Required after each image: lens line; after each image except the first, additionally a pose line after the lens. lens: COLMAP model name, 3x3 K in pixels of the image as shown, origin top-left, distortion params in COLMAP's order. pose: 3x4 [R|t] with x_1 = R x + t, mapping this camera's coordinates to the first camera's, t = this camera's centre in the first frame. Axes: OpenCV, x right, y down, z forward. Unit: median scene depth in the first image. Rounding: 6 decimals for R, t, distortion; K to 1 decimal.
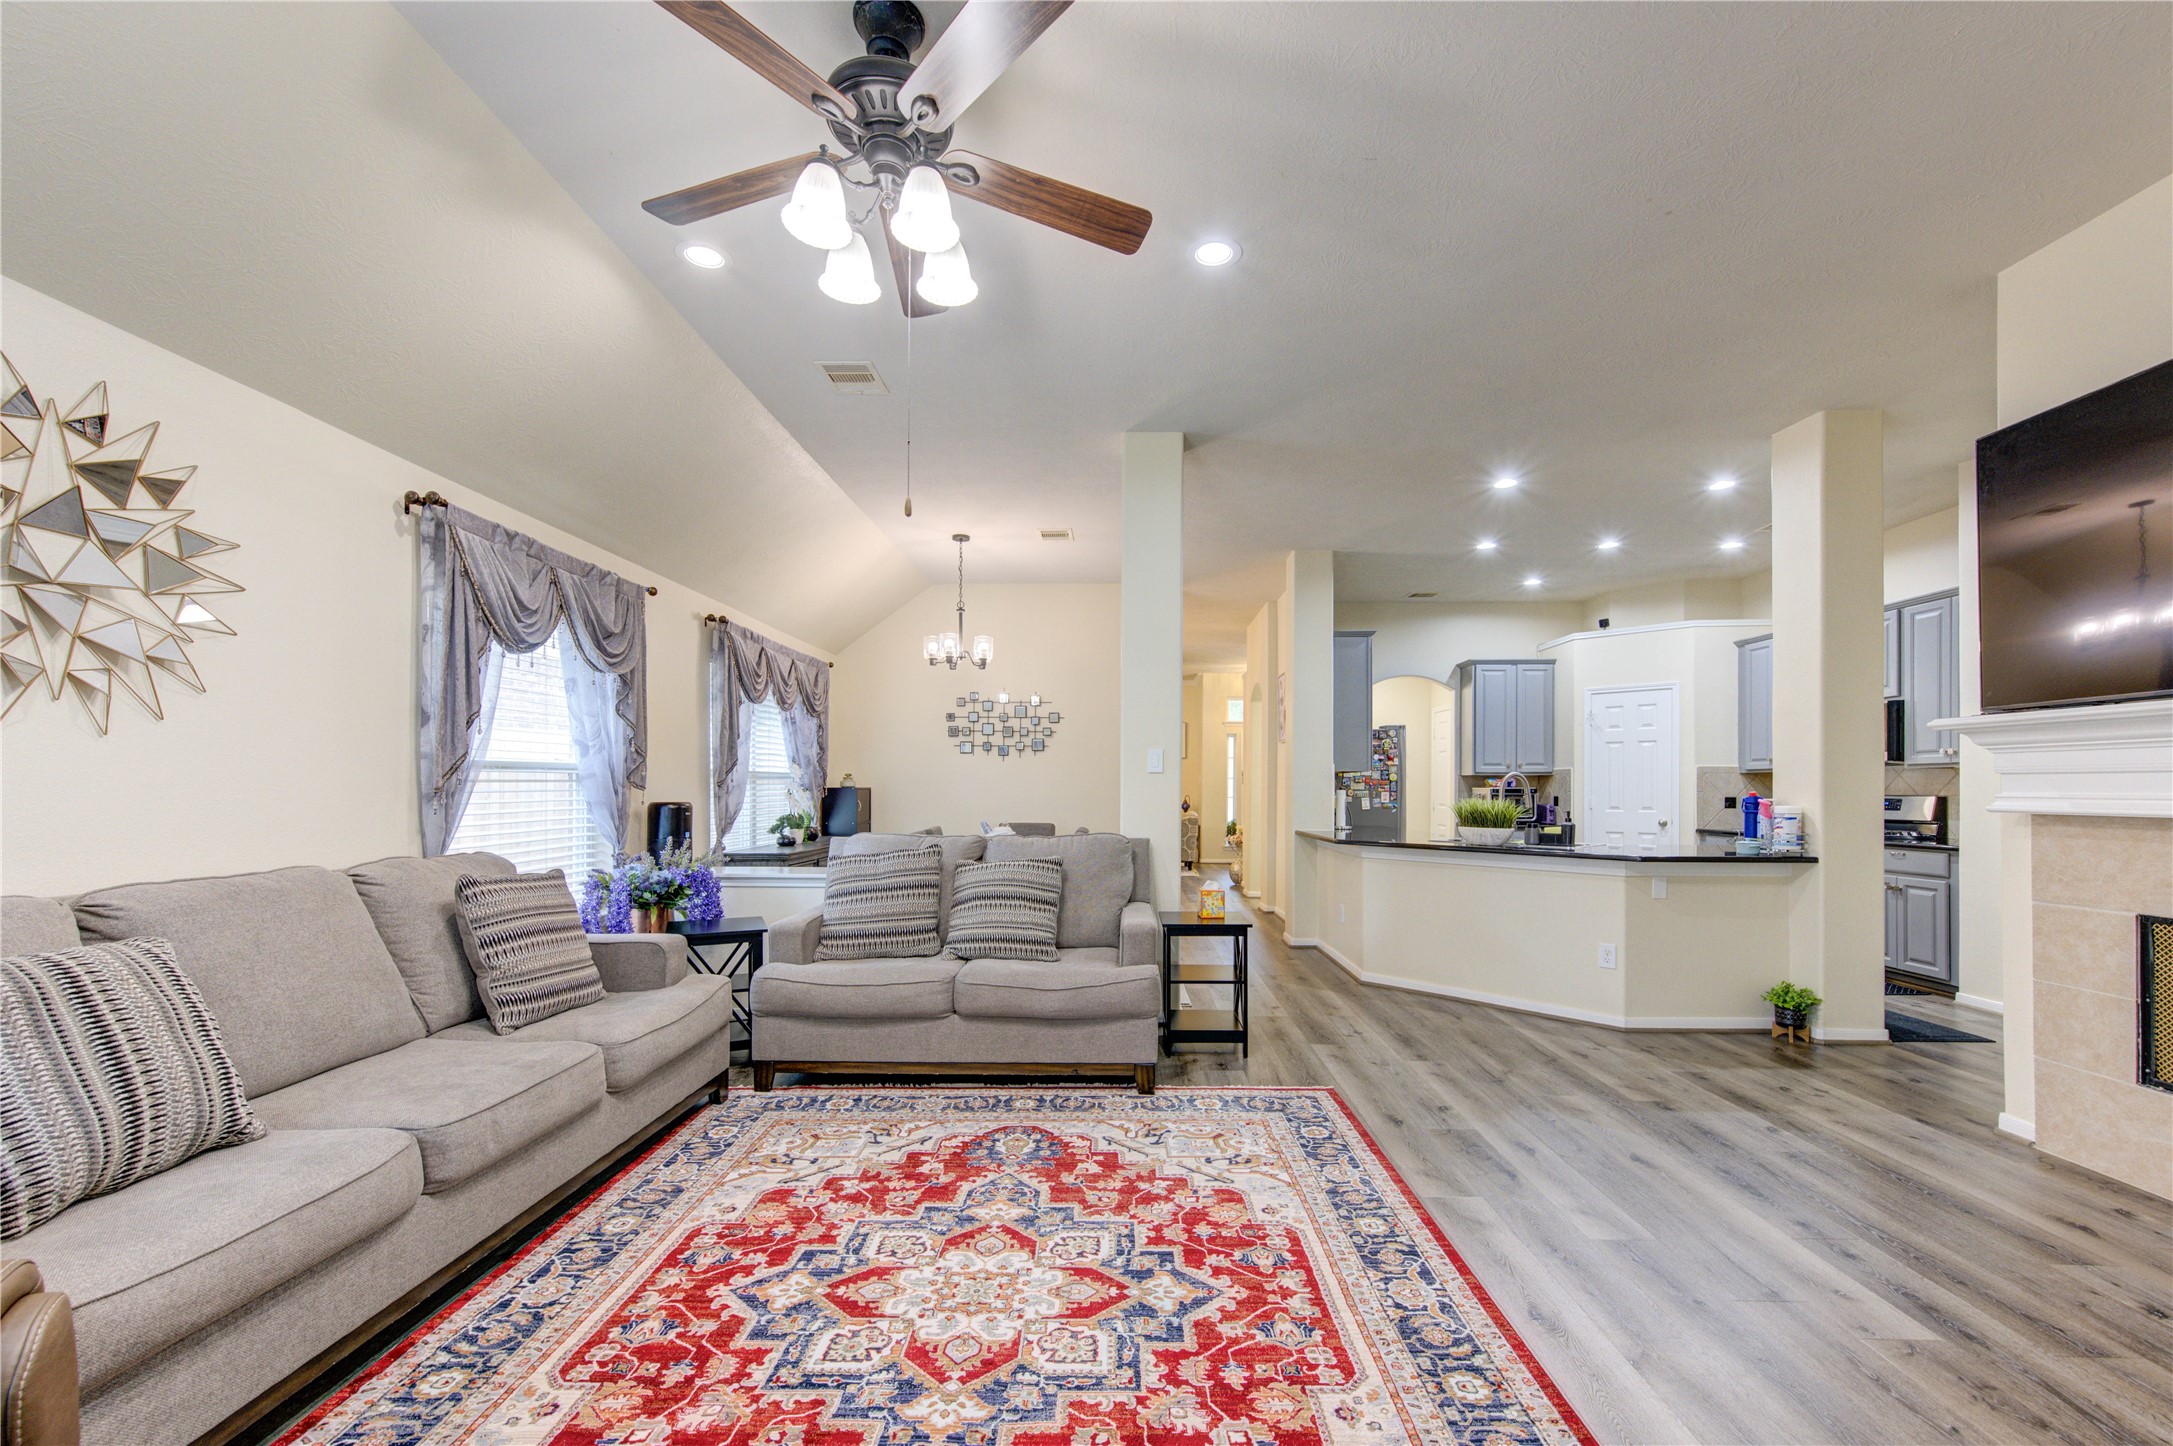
lens RADIAL K [[867.2, 0, 1092.7], [0, 867.2, 774.0], [0, 0, 1]] dist [-0.001298, -0.000027]
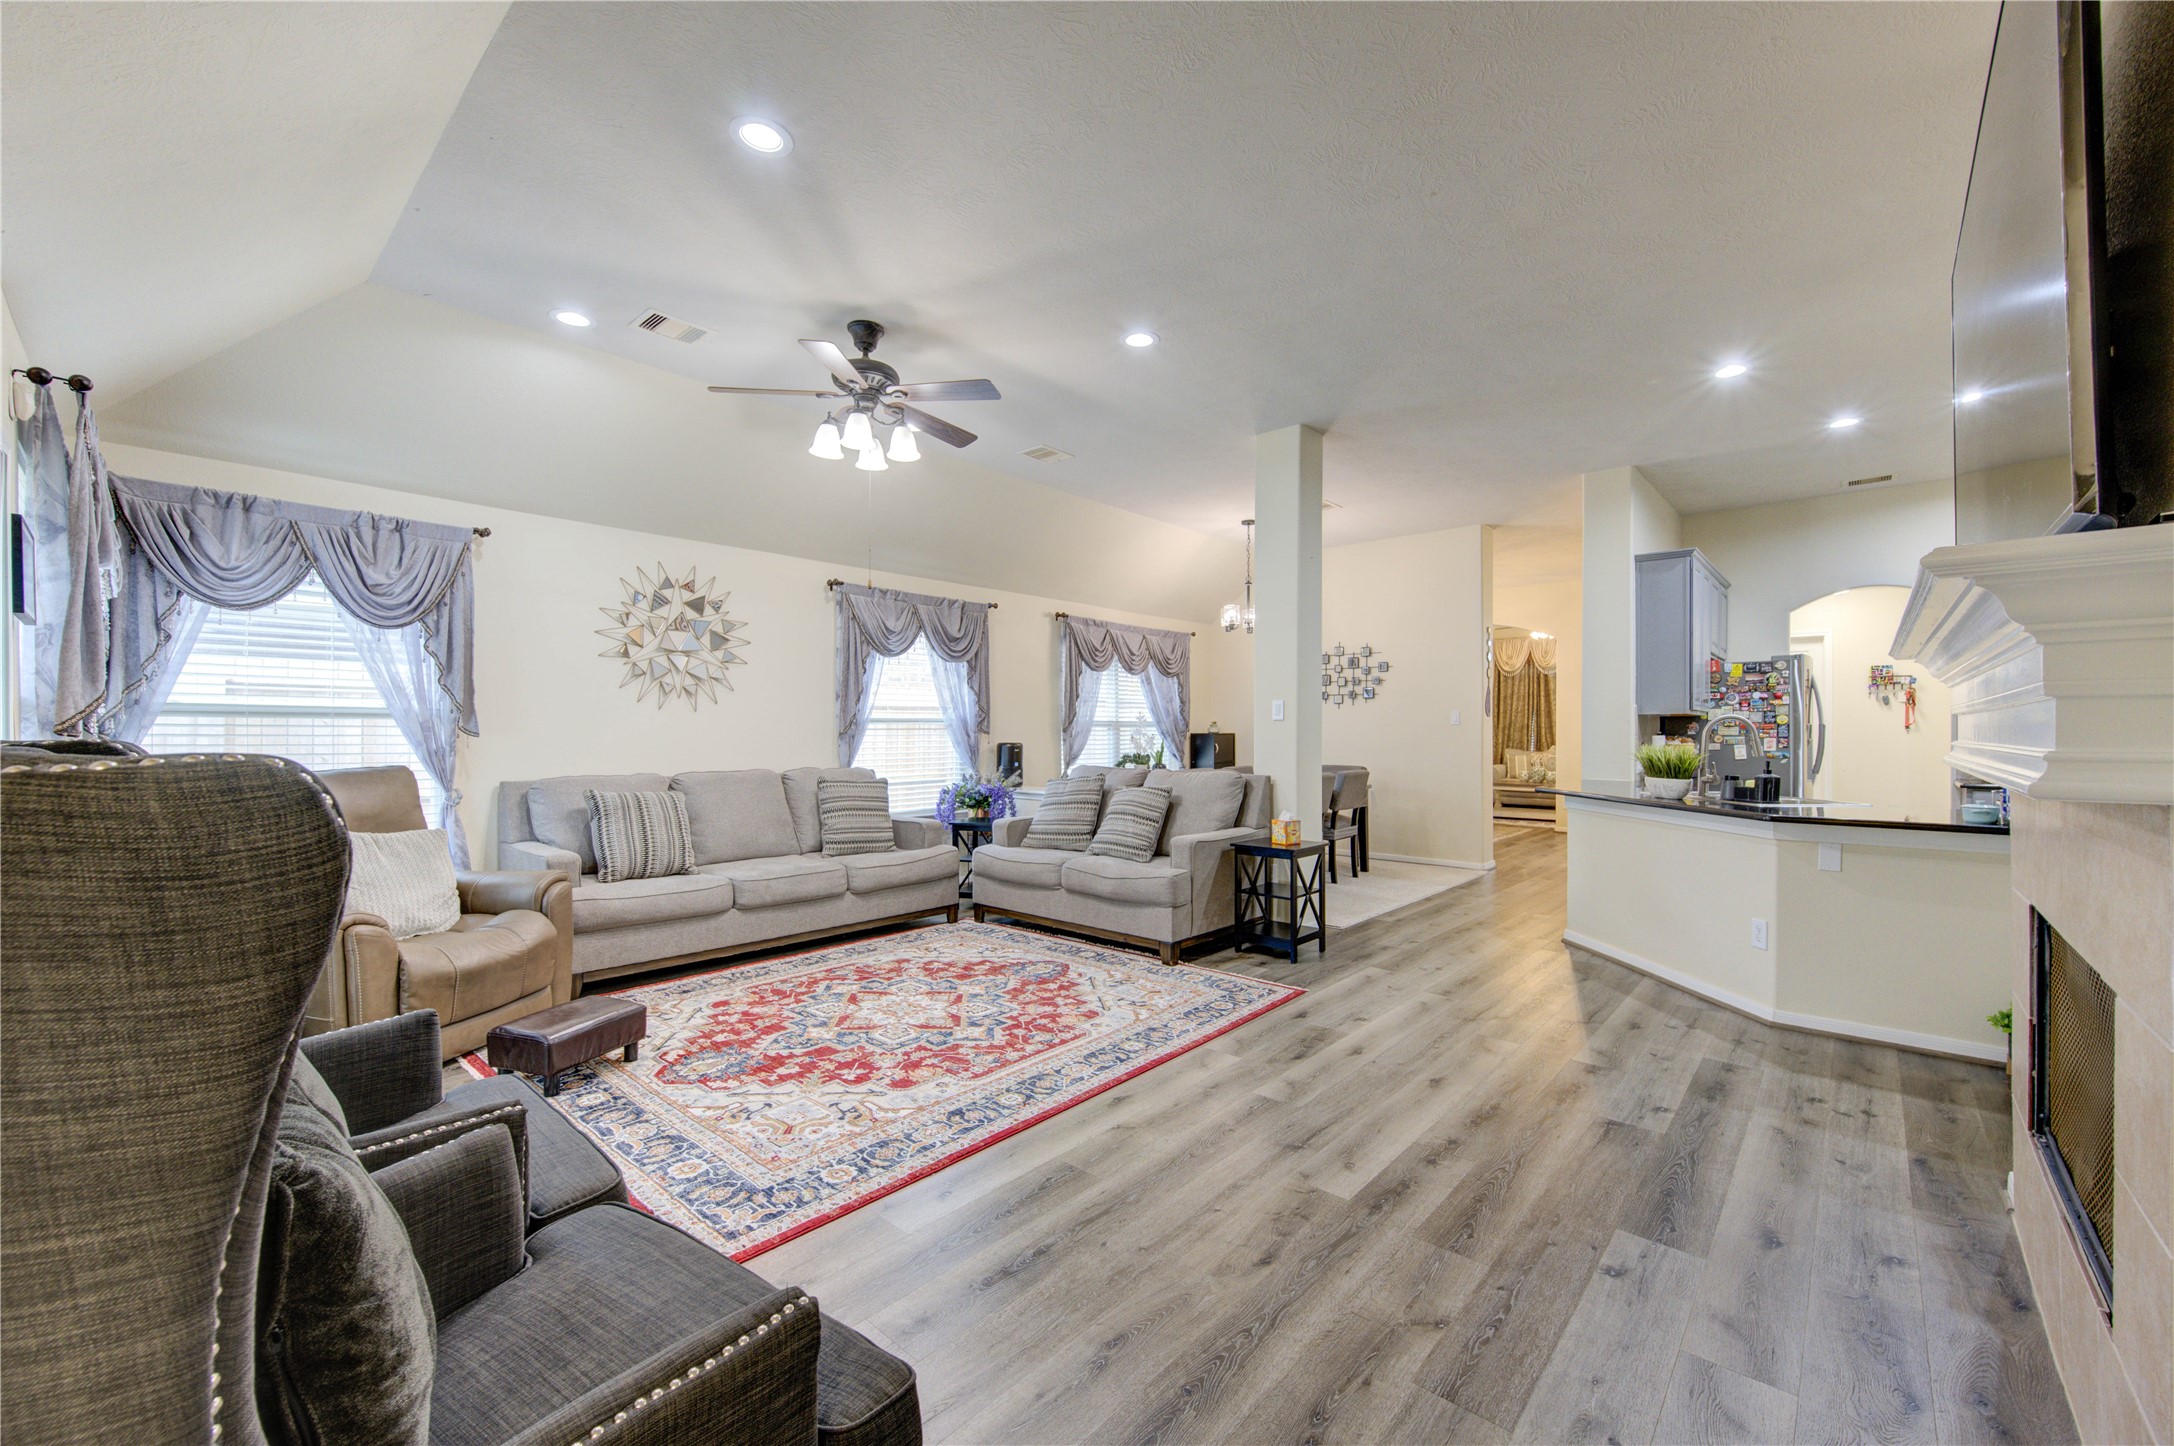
lens RADIAL K [[860.1, 0, 1087.0], [0, 860.1, 723.0], [0, 0, 1]] dist [0.000941, -0.000183]
pose [[0.753435, -0.008046, -0.657474, 1.066850], [0.010826, 0.999941, 0.000169, -0.000993], [0.657434, -0.007246, 0.753477, -0.082393]]
